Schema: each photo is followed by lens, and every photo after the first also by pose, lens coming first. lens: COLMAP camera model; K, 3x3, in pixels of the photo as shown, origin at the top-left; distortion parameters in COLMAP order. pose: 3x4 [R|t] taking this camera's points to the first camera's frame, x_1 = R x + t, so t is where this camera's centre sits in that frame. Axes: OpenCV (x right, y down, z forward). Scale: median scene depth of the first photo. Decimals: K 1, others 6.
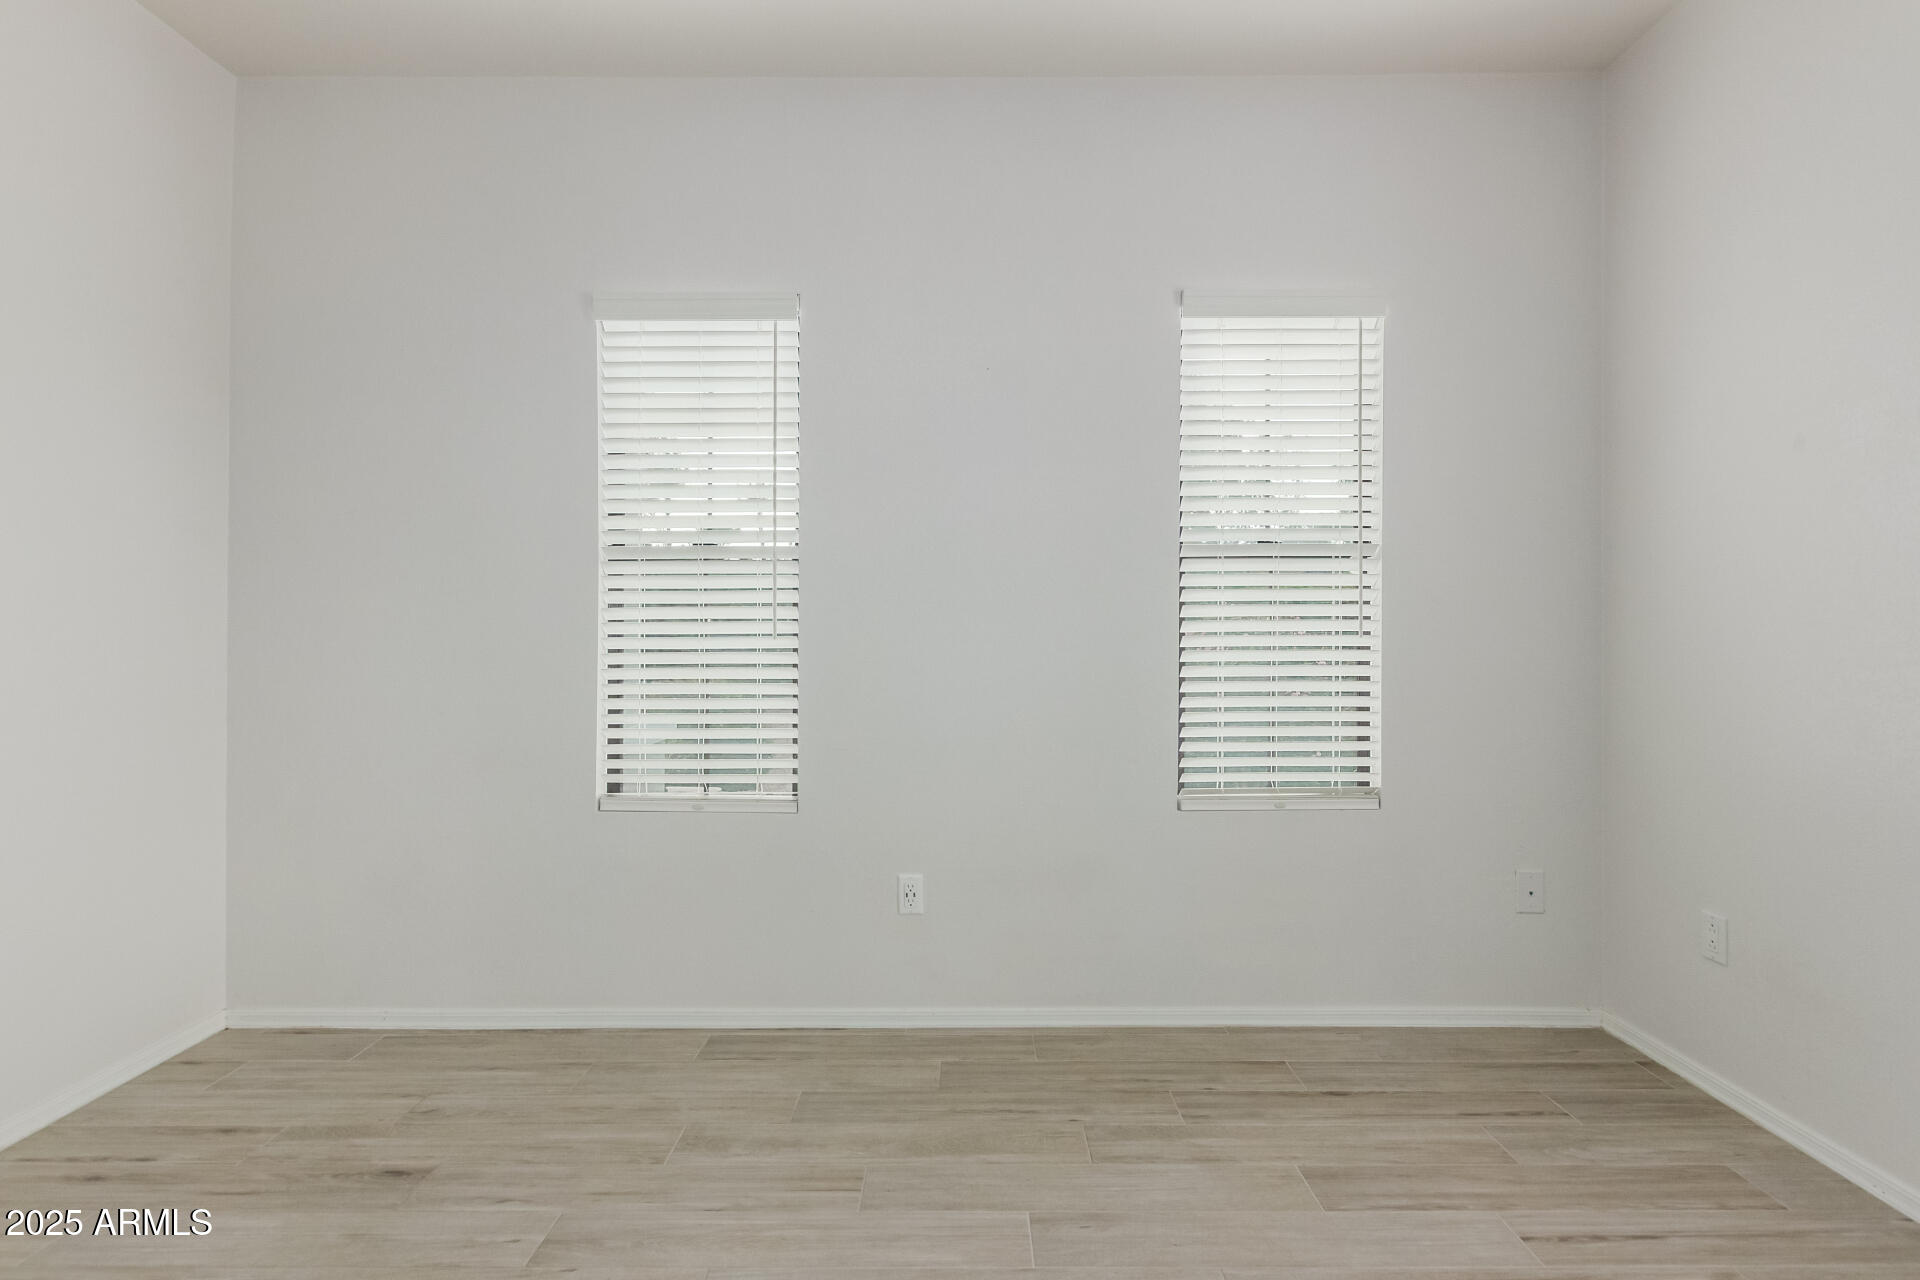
lens RADIAL K [[896.1, 0, 962.6], [0, 896.1, 635.4], [0, 0, 1]] dist [0.014403, -0.007707]
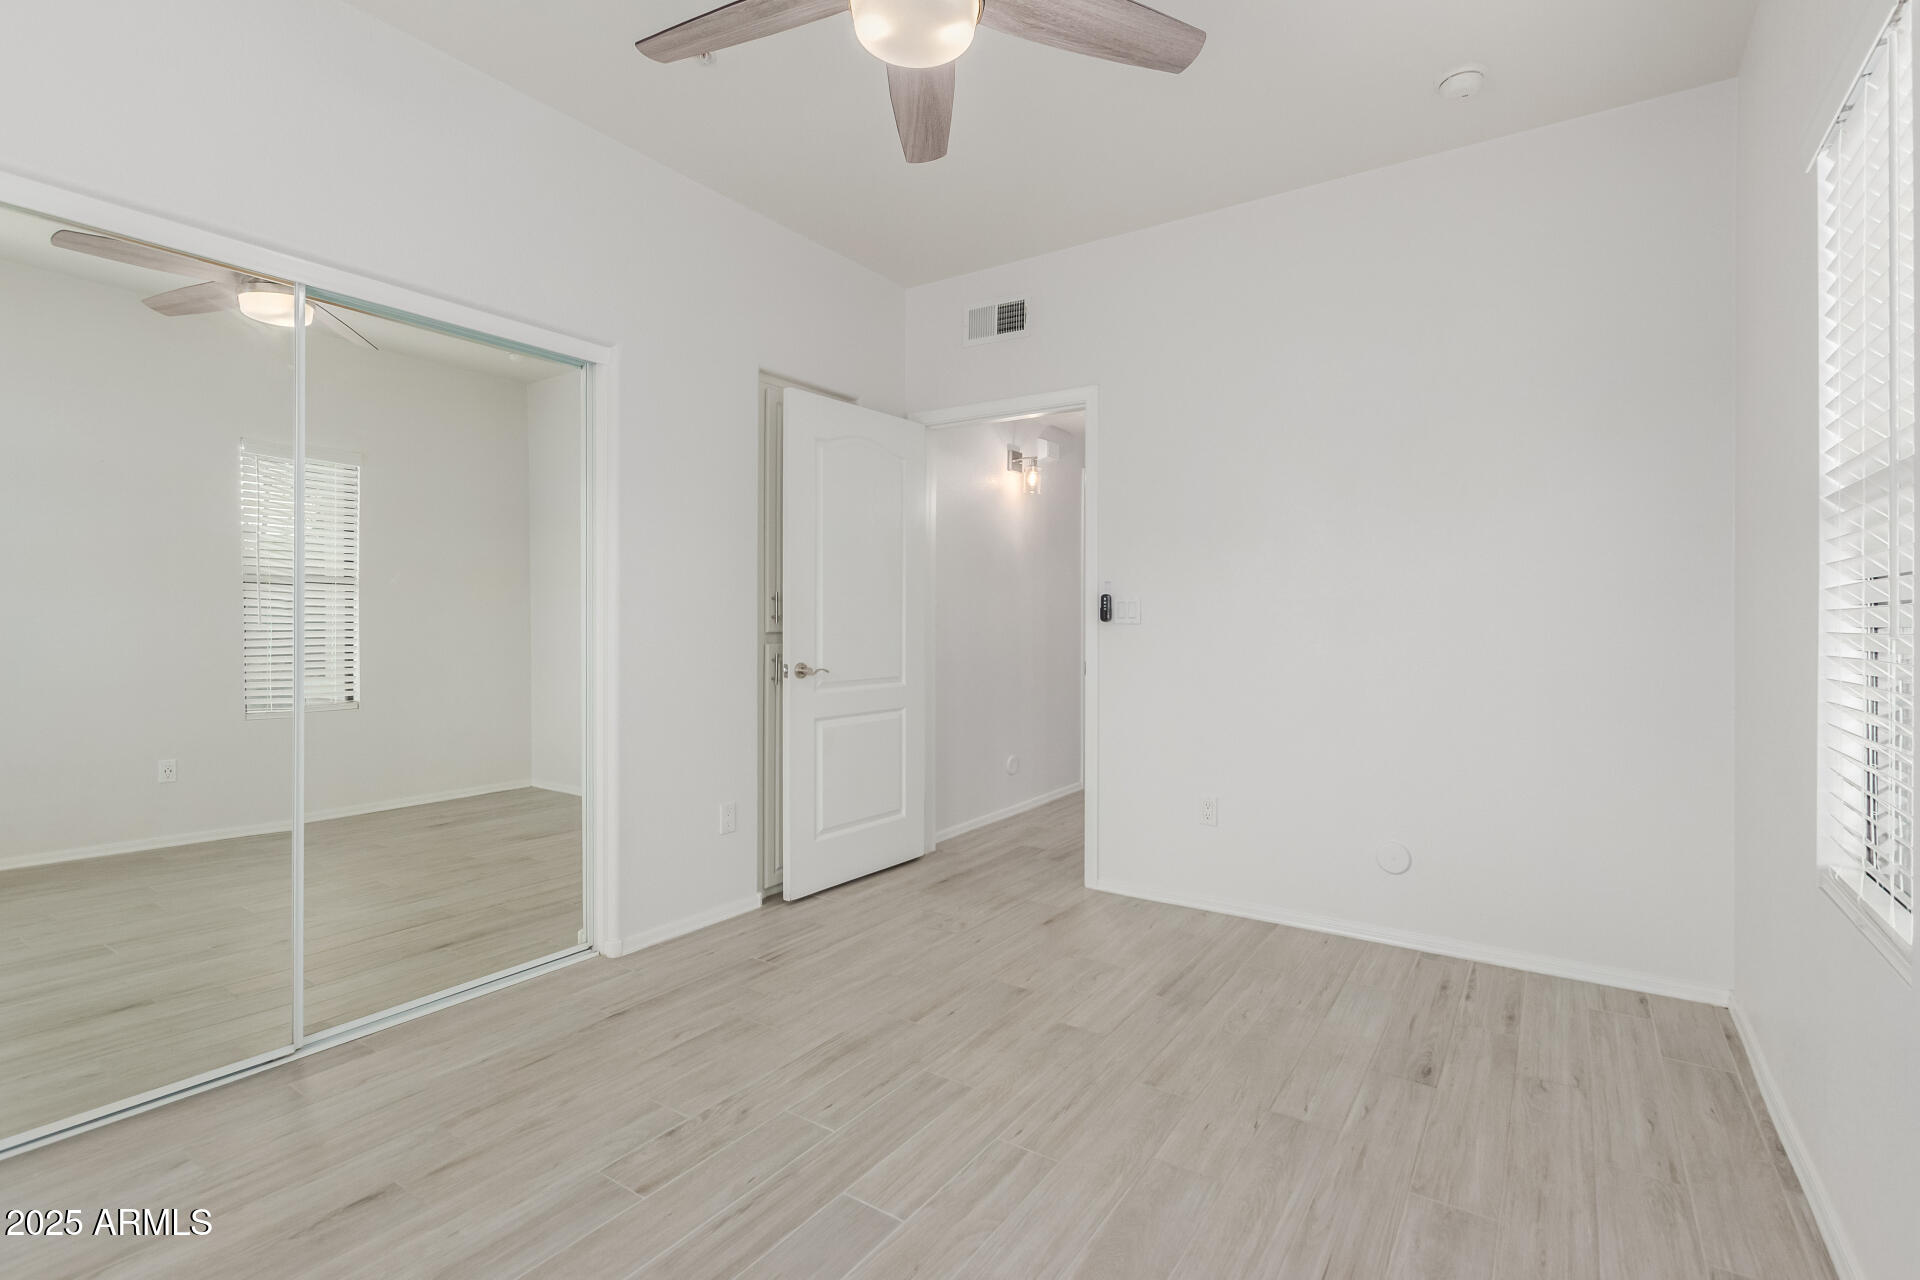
lens RADIAL K [[896.1, 0, 967.2], [0, 896.1, 628.5], [0, 0, 1]] dist [0.014403, -0.007707]
pose [[-0.547286, 0.005900, -0.836925, 0.587317], [-0.008874, 0.999878, 0.012851, -0.002911], [0.836899, 0.014460, -0.547167, 0.944205]]
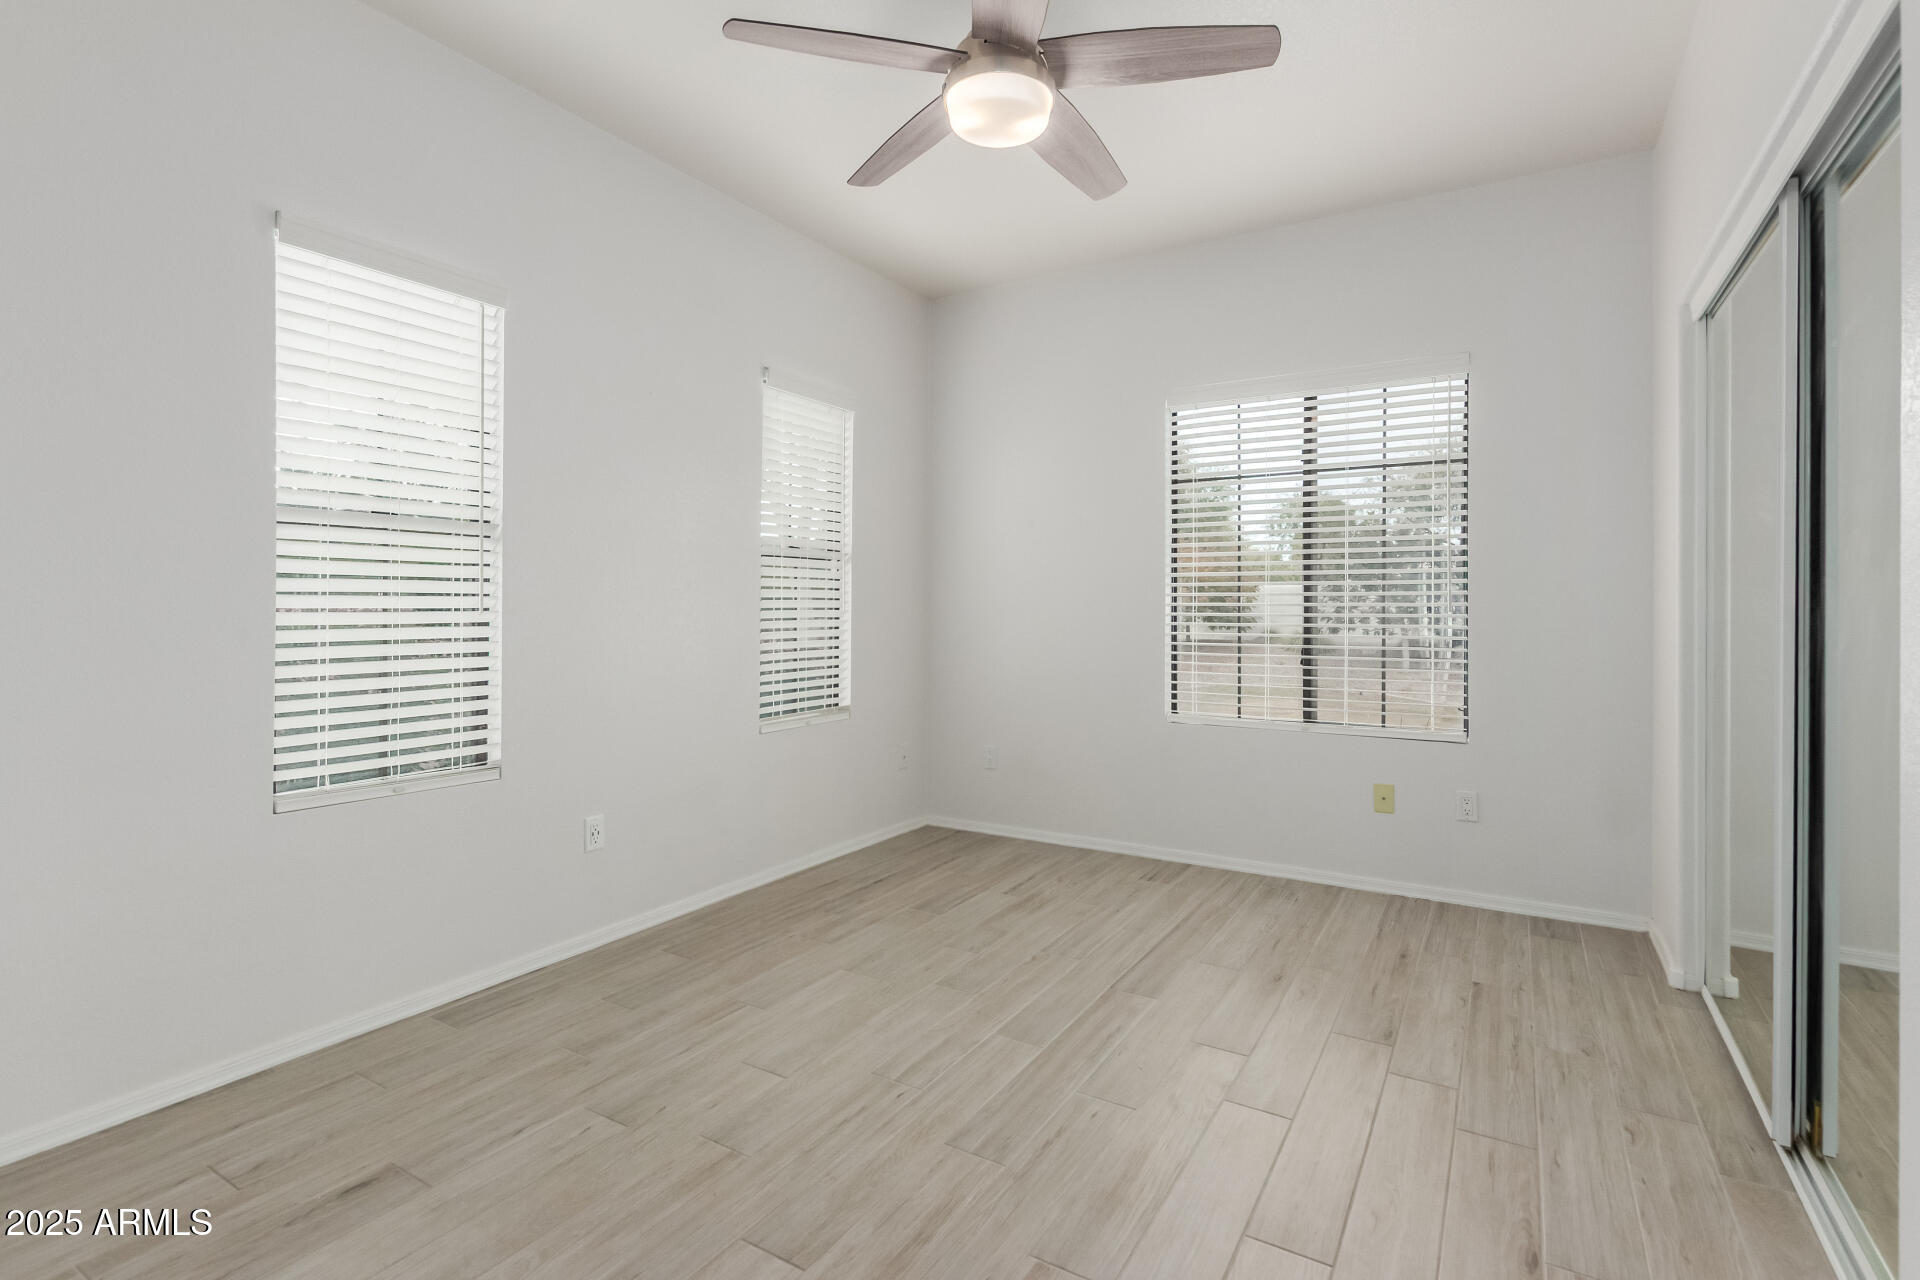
lens RADIAL K [[896.1, 0, 961.6], [0, 896.1, 623.5], [0, 0, 1]] dist [0.014403, -0.007707]
pose [[0.521773, -0.011313, 0.853010, -0.905542], [0.001398, 0.999922, 0.012406, 0.004490], [-0.853083, -0.005280, 0.521748, -0.009516]]
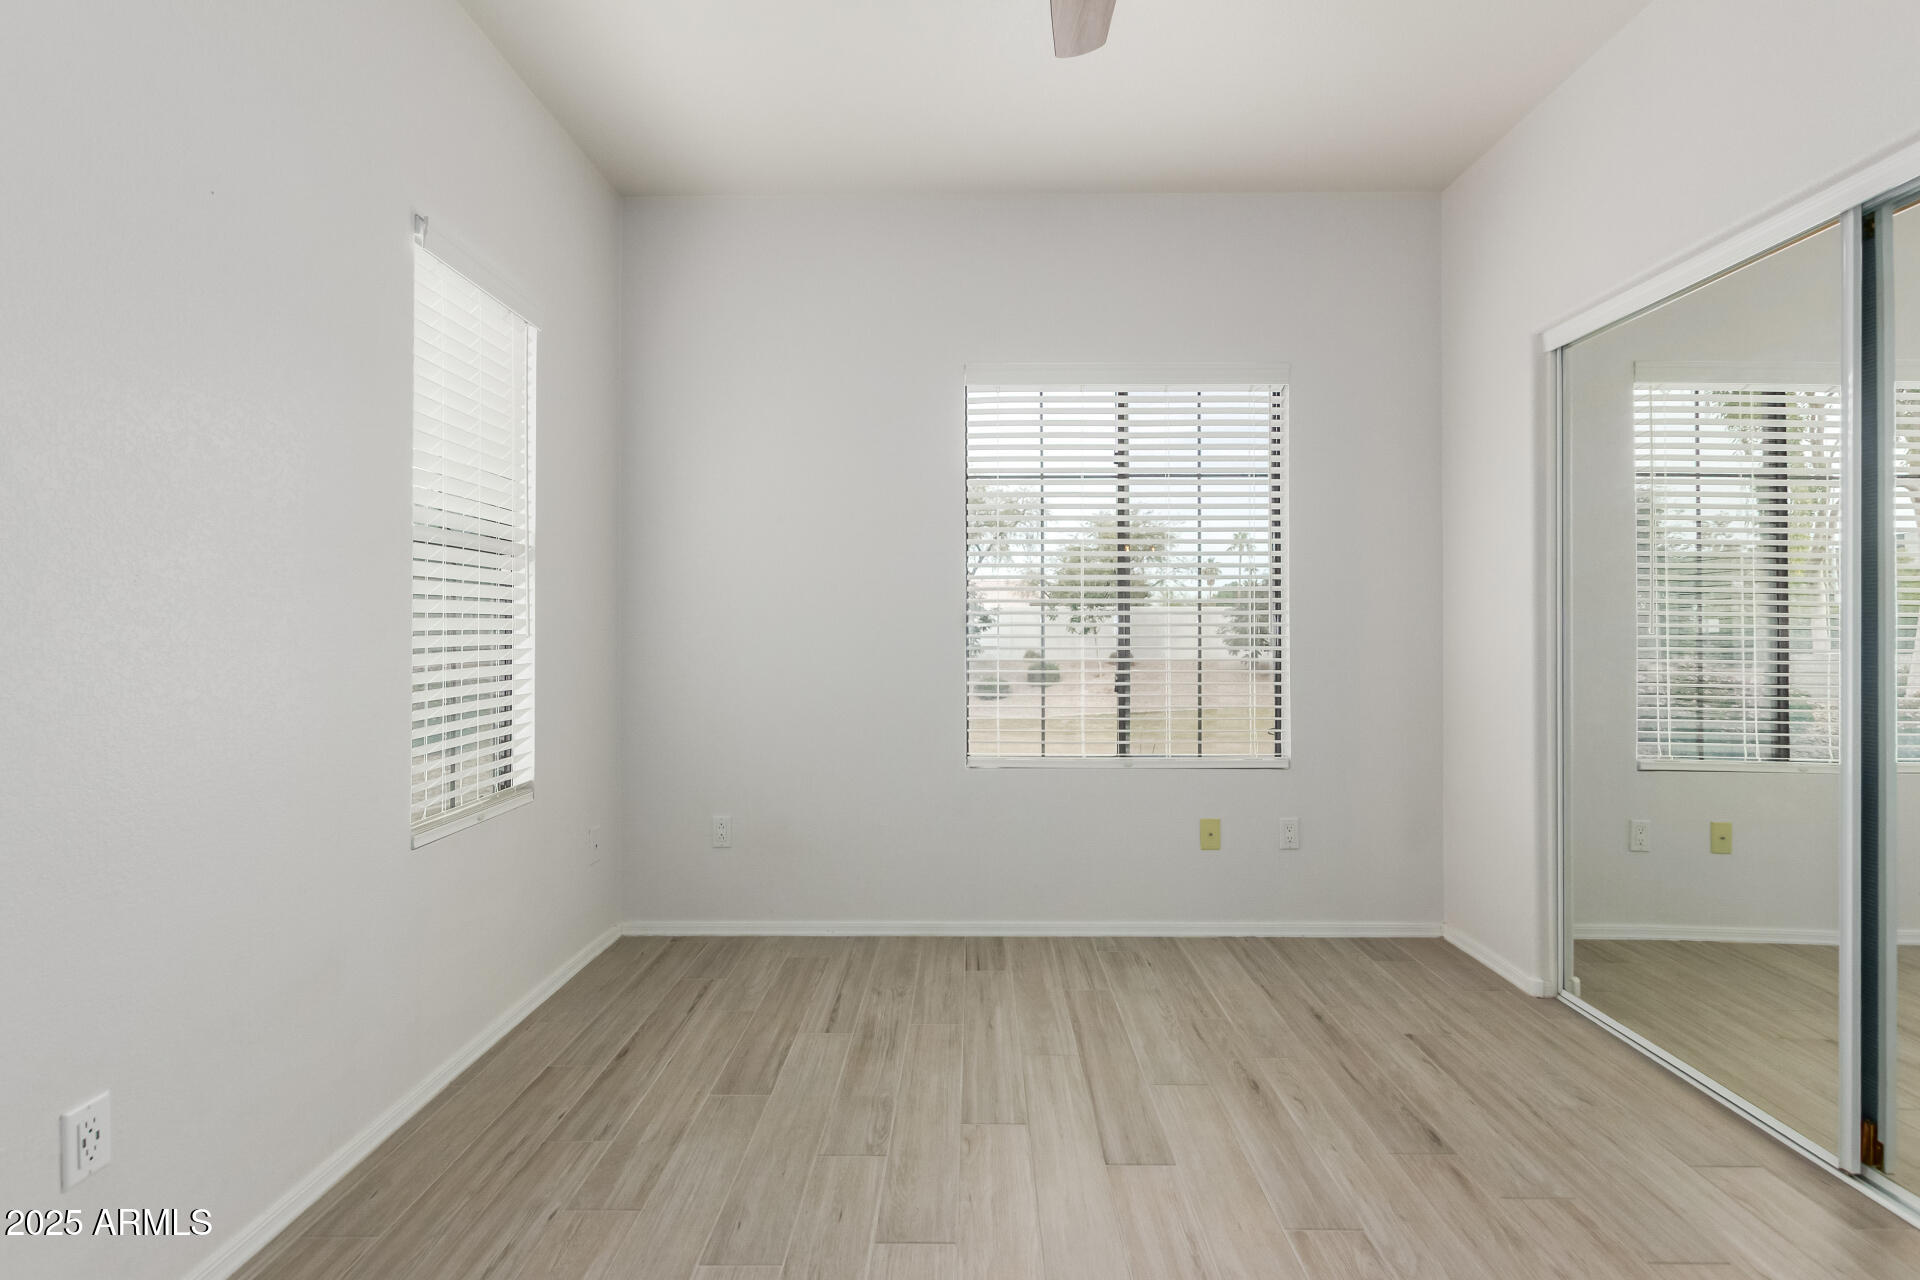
lens RADIAL K [[896.1, 0, 957.4], [0, 896.1, 643.4], [0, 0, 1]] dist [0.014403, -0.007707]
pose [[0.016235, -0.014544, 0.999762, -0.640205], [0.006112, 0.999877, 0.014447, -0.001214], [-0.999850, 0.005876, 0.016322, 0.556346]]
